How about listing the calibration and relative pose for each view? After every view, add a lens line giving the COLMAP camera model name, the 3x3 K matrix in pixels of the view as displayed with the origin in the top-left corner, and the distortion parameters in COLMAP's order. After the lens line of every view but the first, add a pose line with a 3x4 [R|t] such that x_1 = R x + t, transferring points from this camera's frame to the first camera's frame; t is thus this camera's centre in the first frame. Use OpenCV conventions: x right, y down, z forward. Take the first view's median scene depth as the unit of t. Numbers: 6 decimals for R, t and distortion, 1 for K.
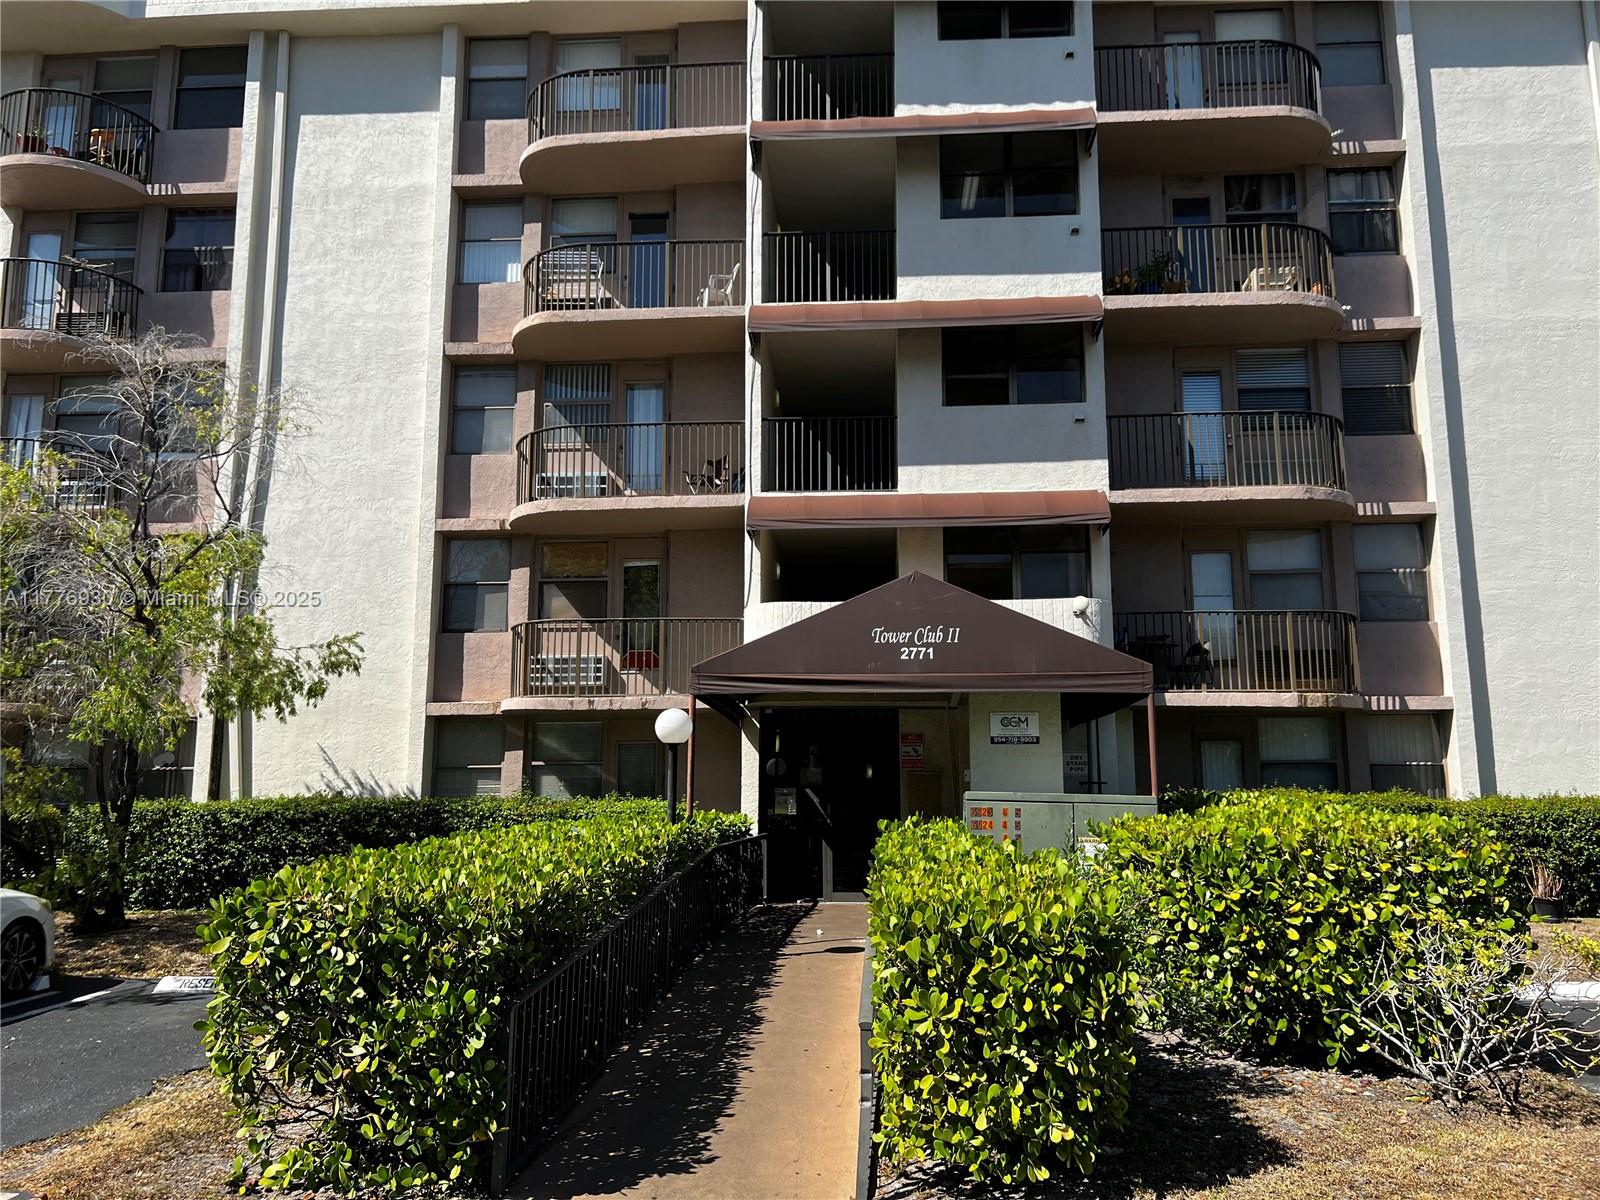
lens RADIAL K [[1263.3, 0, 800.0], [0, 1263.3, 600.0], [0, 0, 1]] dist [-0.021251, 0.007280]
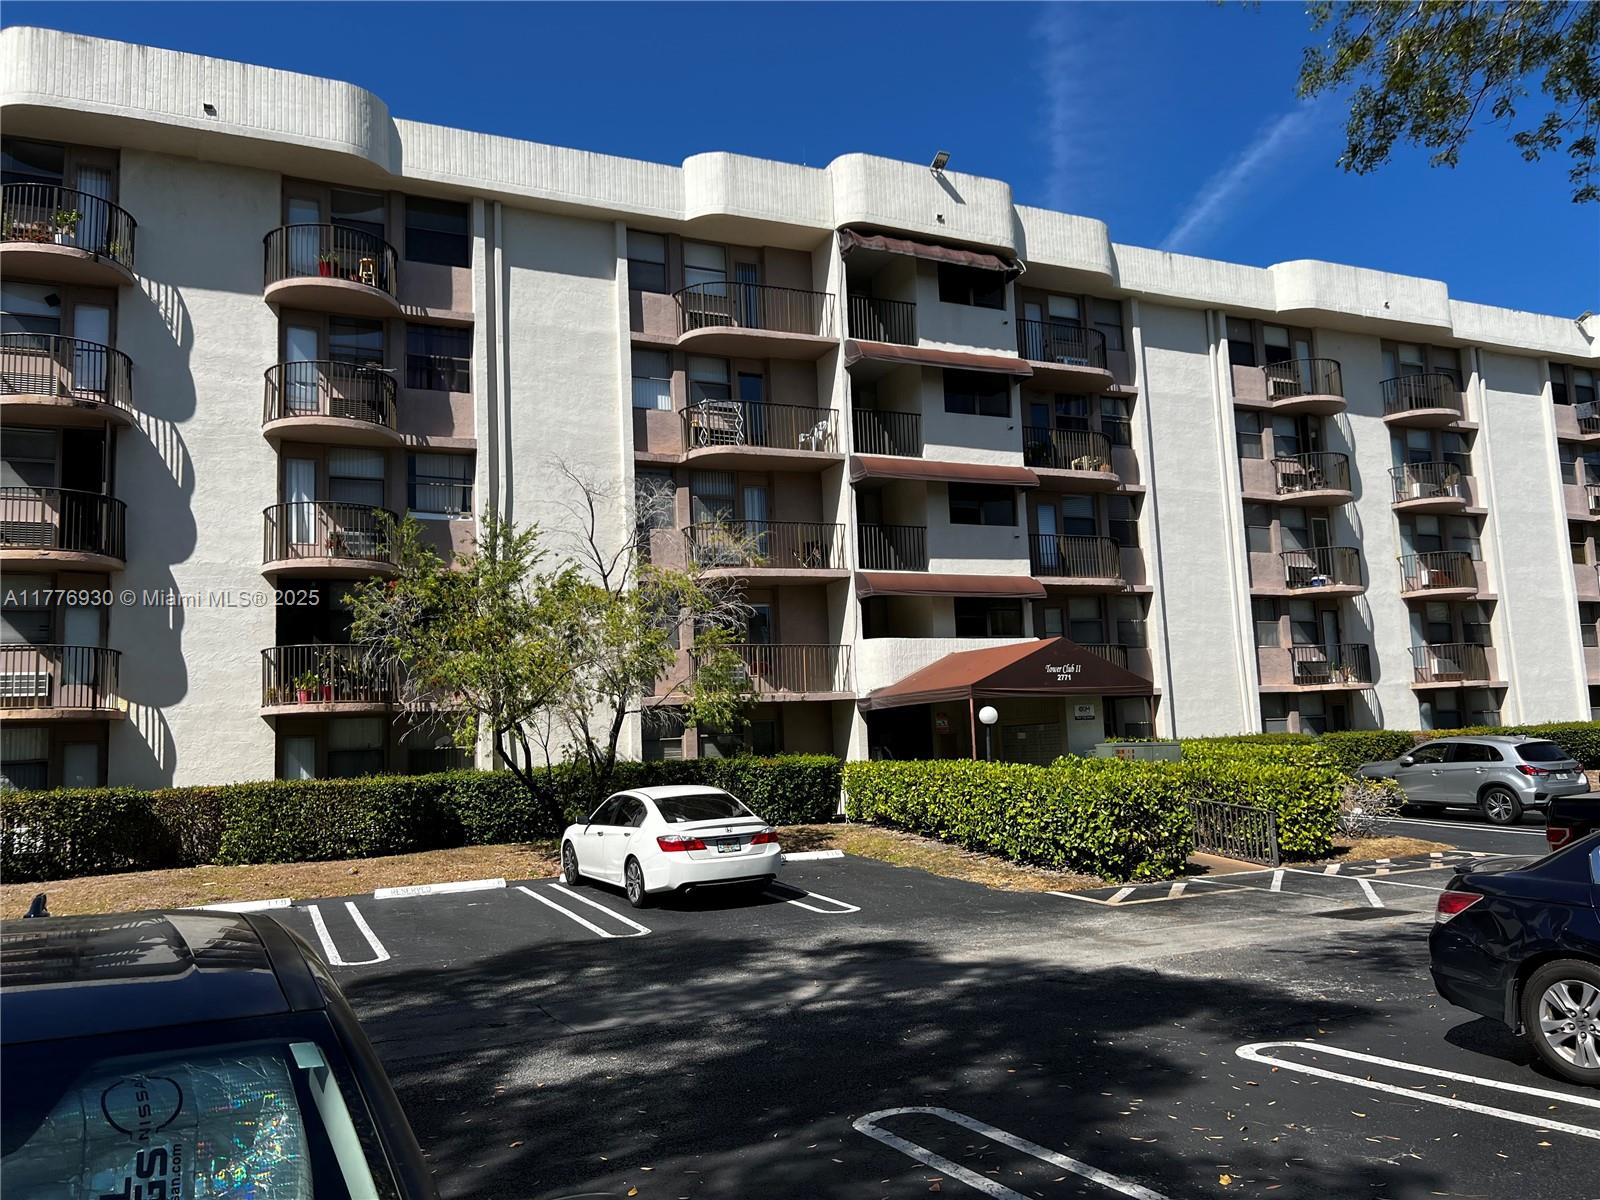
lens RADIAL K [[1263.3, 0, 800.0], [0, 1263.3, 600.0], [0, 0, 1]] dist [-0.021251, 0.007280]
pose [[0.870809, 0.023600, 0.491055, -0.852932], [-0.040875, 0.998864, 0.024481, -0.077236], [-0.489920, -0.041390, 0.870785, -0.386584]]
